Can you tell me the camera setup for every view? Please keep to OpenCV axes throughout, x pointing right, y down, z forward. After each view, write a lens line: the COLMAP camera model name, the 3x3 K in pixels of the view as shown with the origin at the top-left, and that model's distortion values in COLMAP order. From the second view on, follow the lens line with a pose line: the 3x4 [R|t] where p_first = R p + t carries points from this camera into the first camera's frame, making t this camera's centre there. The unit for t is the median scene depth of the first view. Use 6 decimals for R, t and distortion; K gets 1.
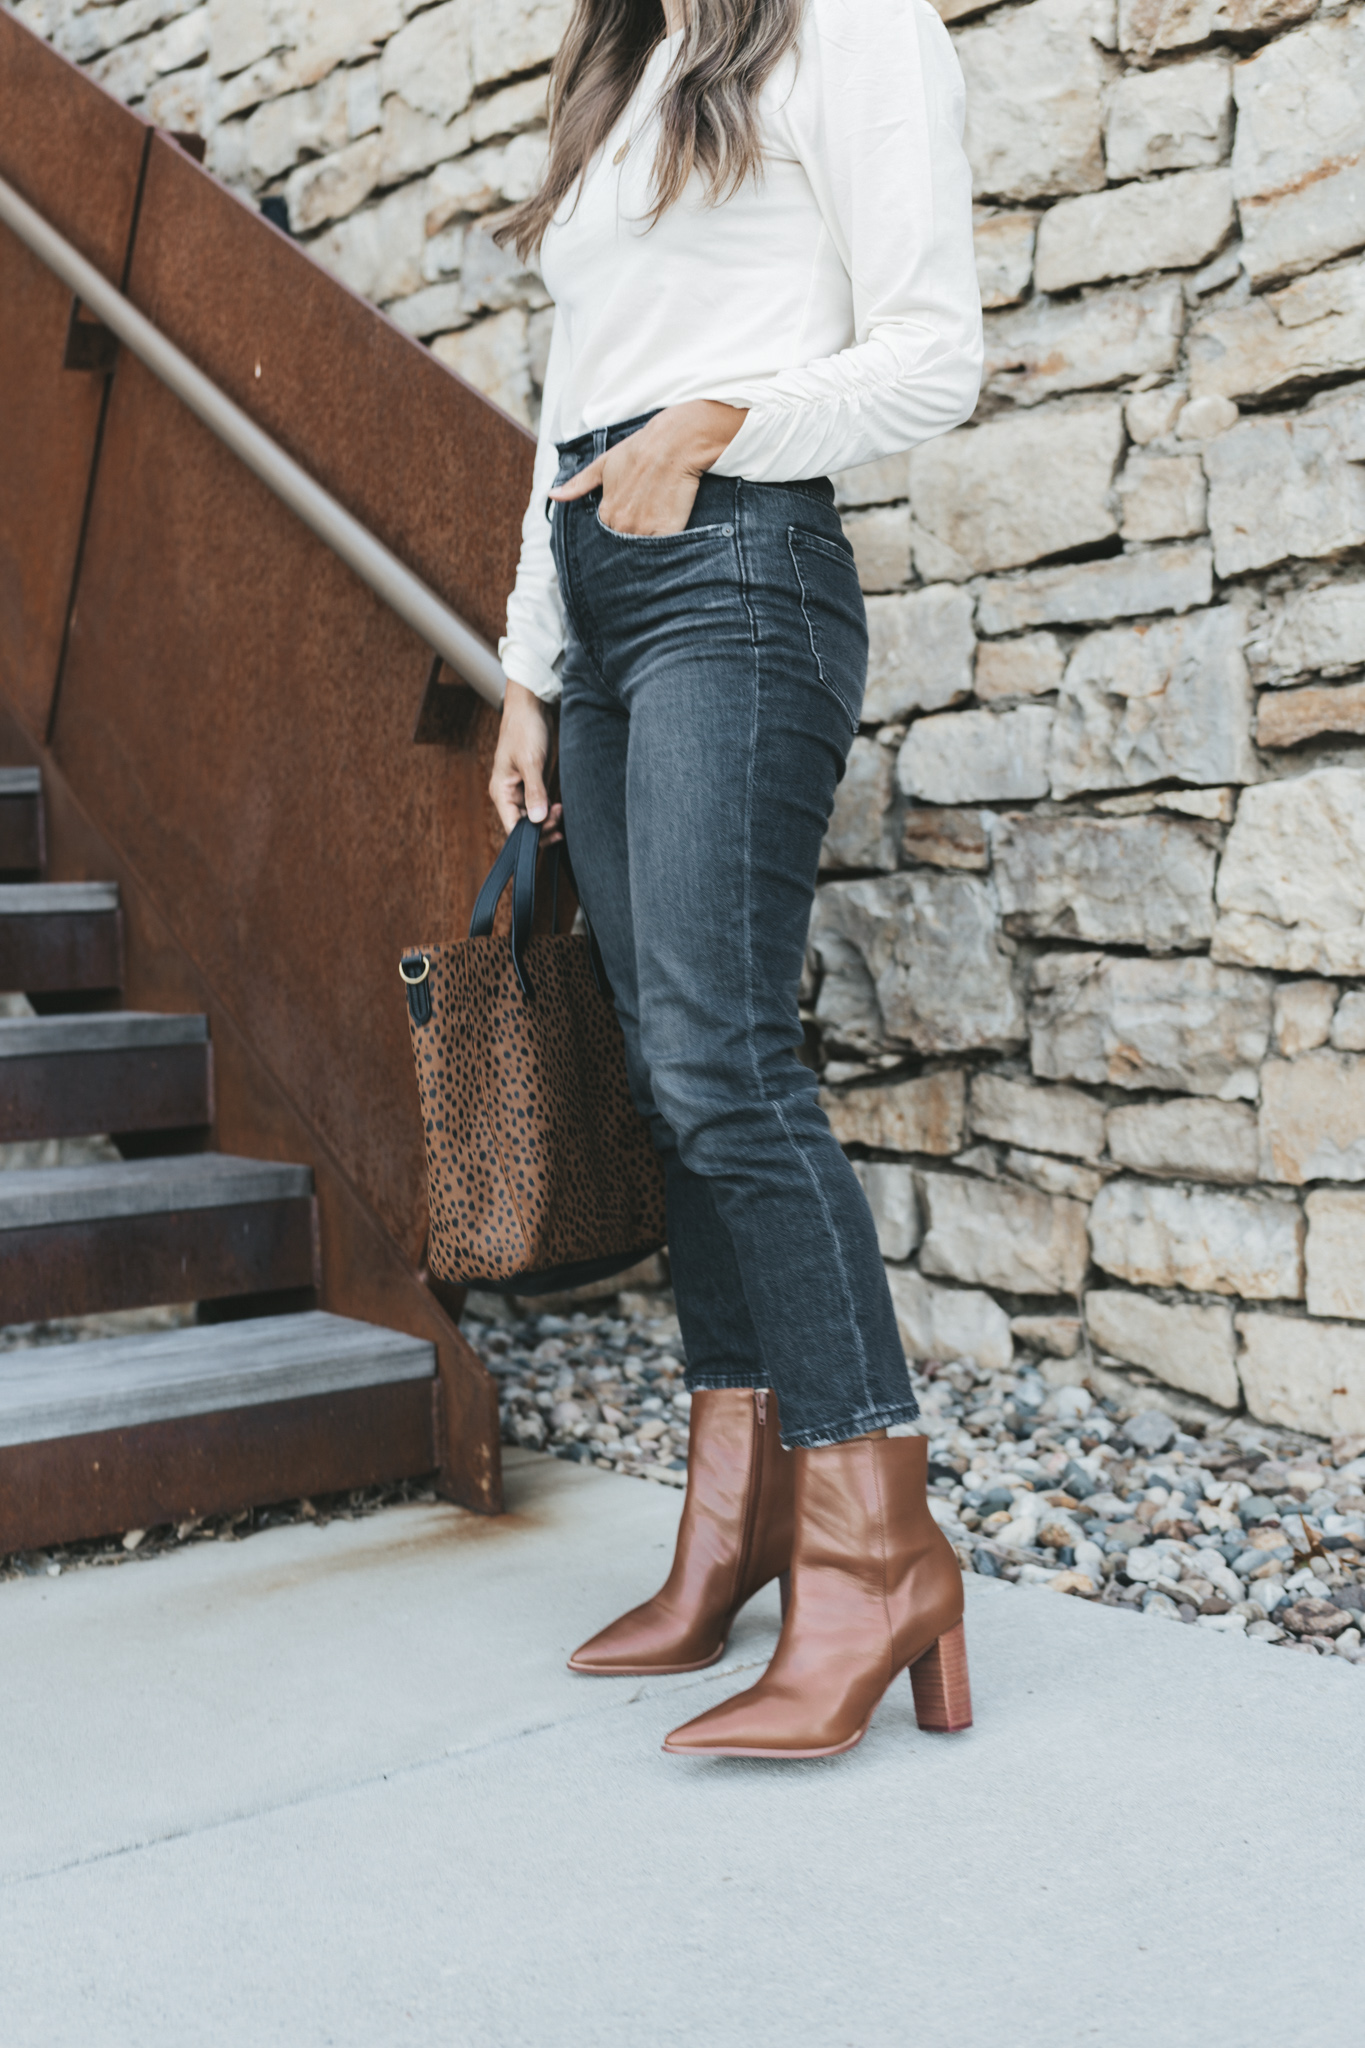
lens RADIAL K [[2508.6, 0, 680.6], [0, 2508.6, 997.4], [0, 0, 1]] dist [0.022661, 0.000000]
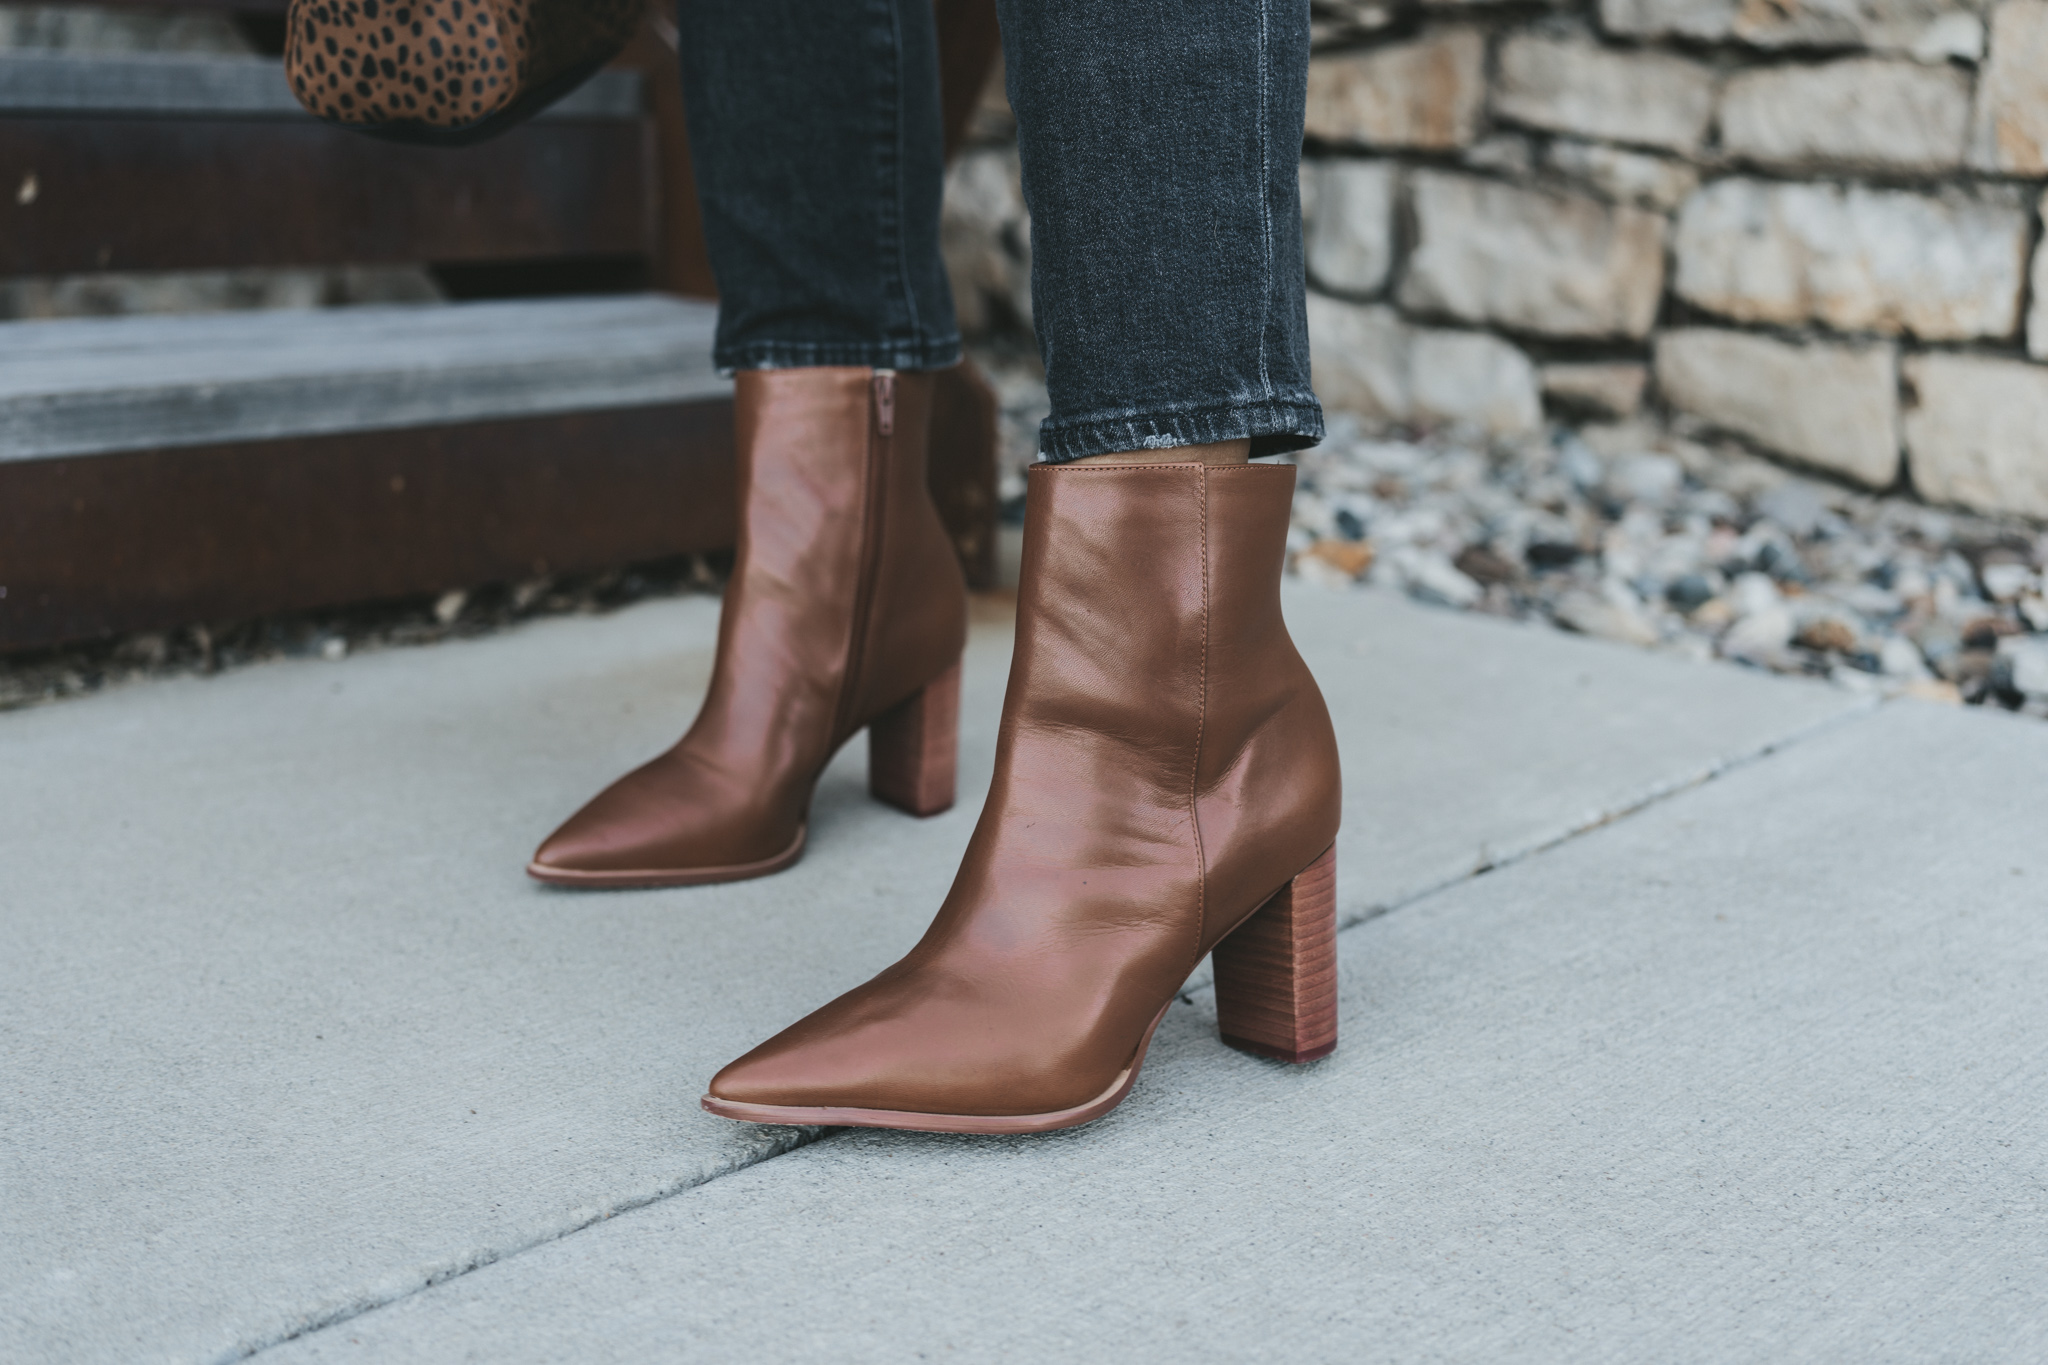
lens RADIAL K [[2508.6, 0, 1080.5], [0, 2508.6, 733.5], [0, 0, 1]] dist [0.022661, 0.000000]
pose [[0.984450, 0.014174, 0.175094, -0.139443], [-0.052546, 0.974863, 0.216520, 0.083177], [-0.167624, -0.222353, 0.960449, 0.296598]]
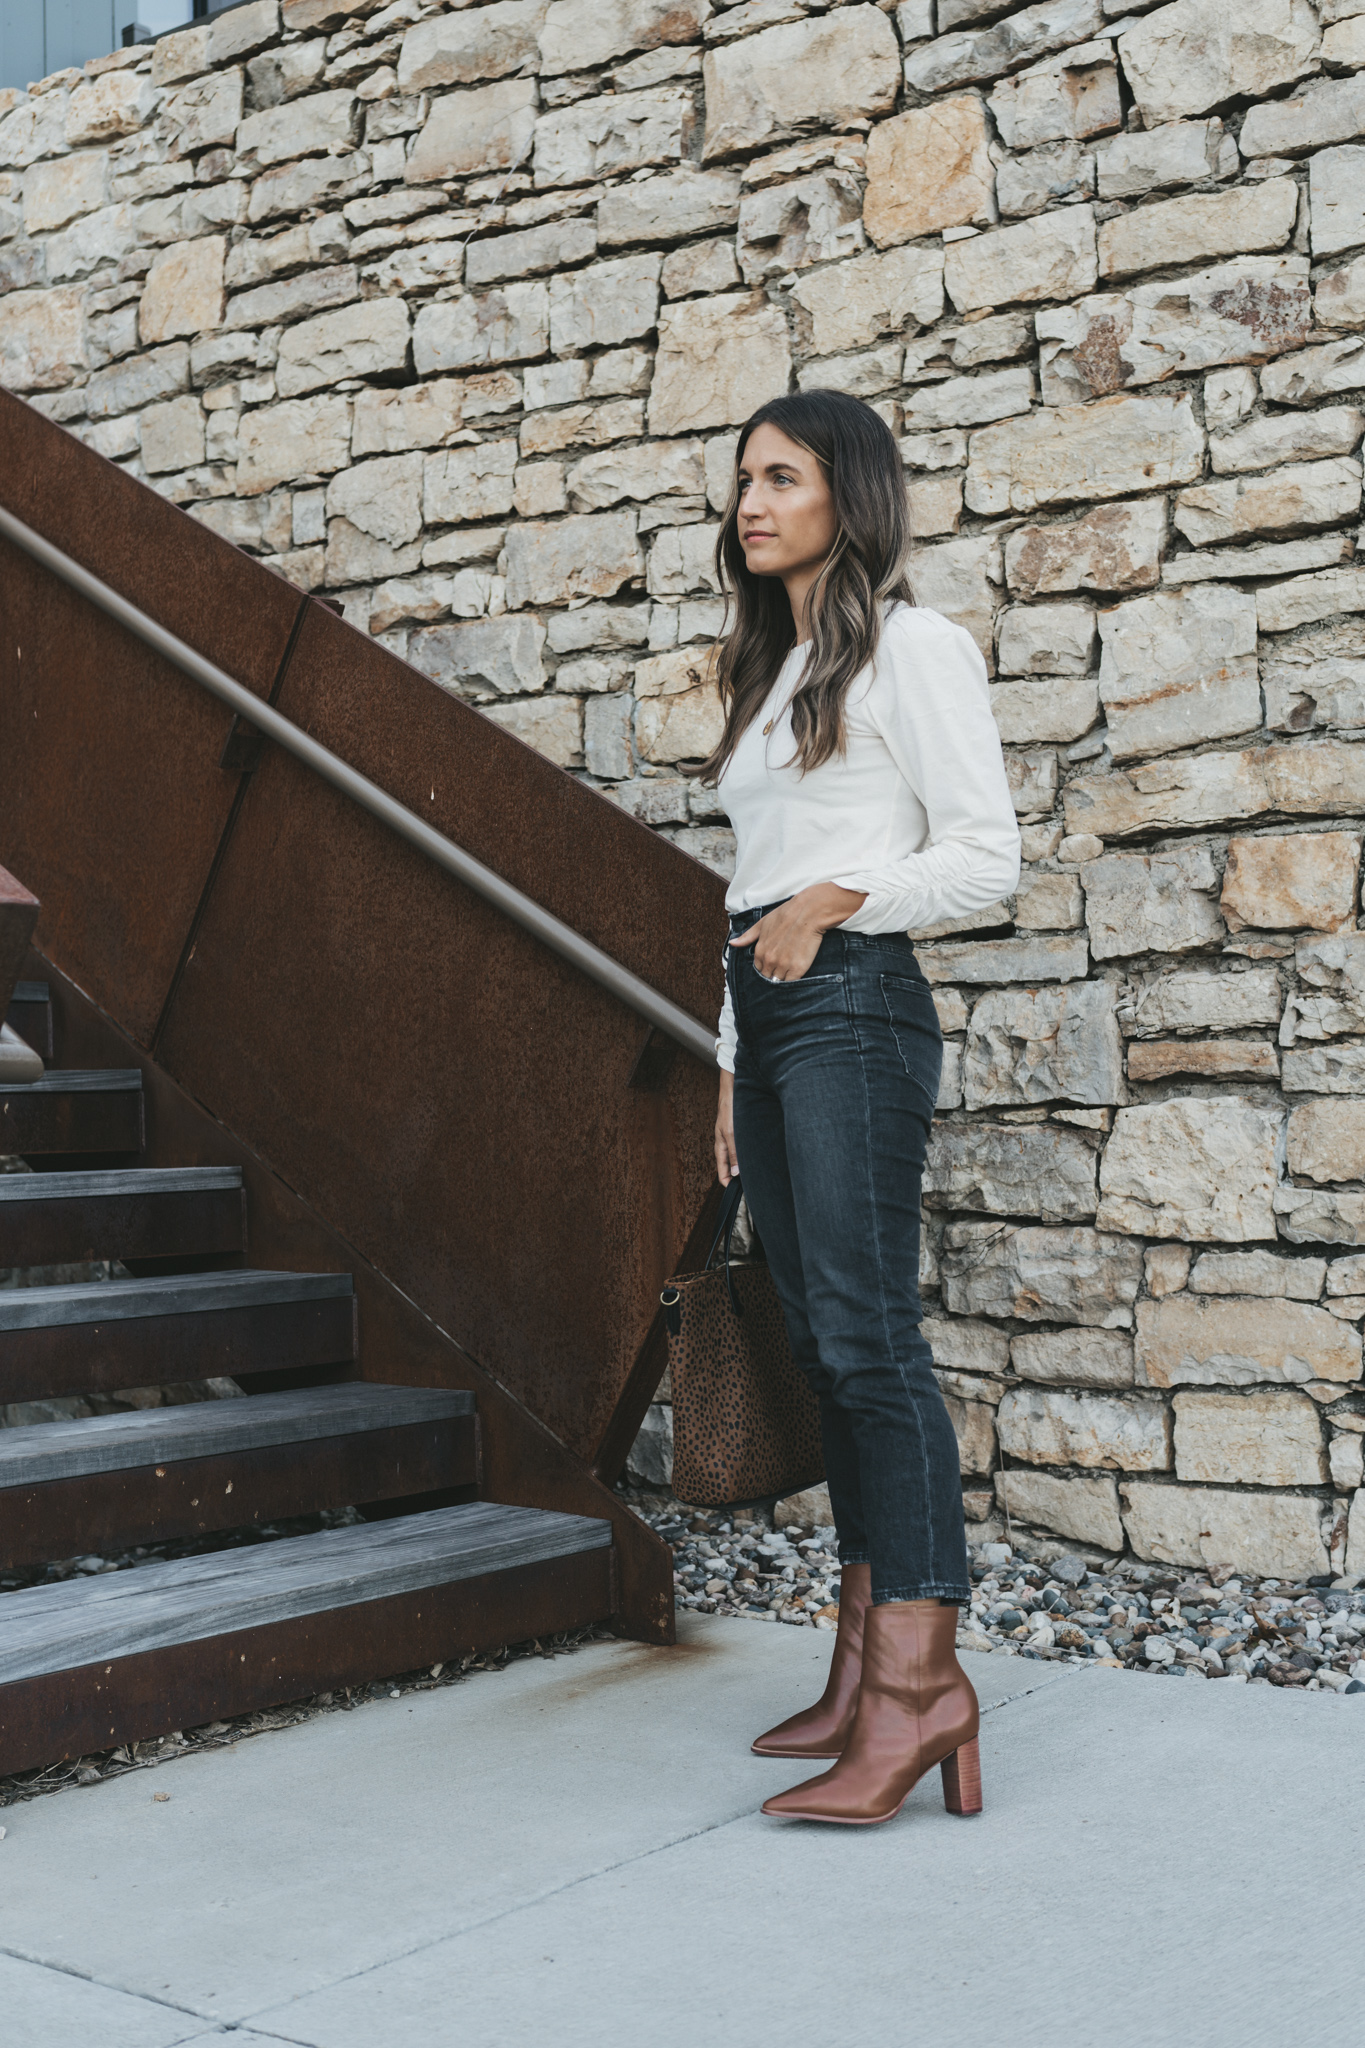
lens RADIAL K [[2508.6, 0, 710.1], [0, 2508.6, 942.3], [0, 0, 1]] dist [0.022661, 0.000000]
pose [[0.970371, 0.020430, 0.240755, -0.332777], [0.004564, 0.994691, -0.102805, -0.030160], [-0.241577, 0.100858, 0.965126, -0.318758]]
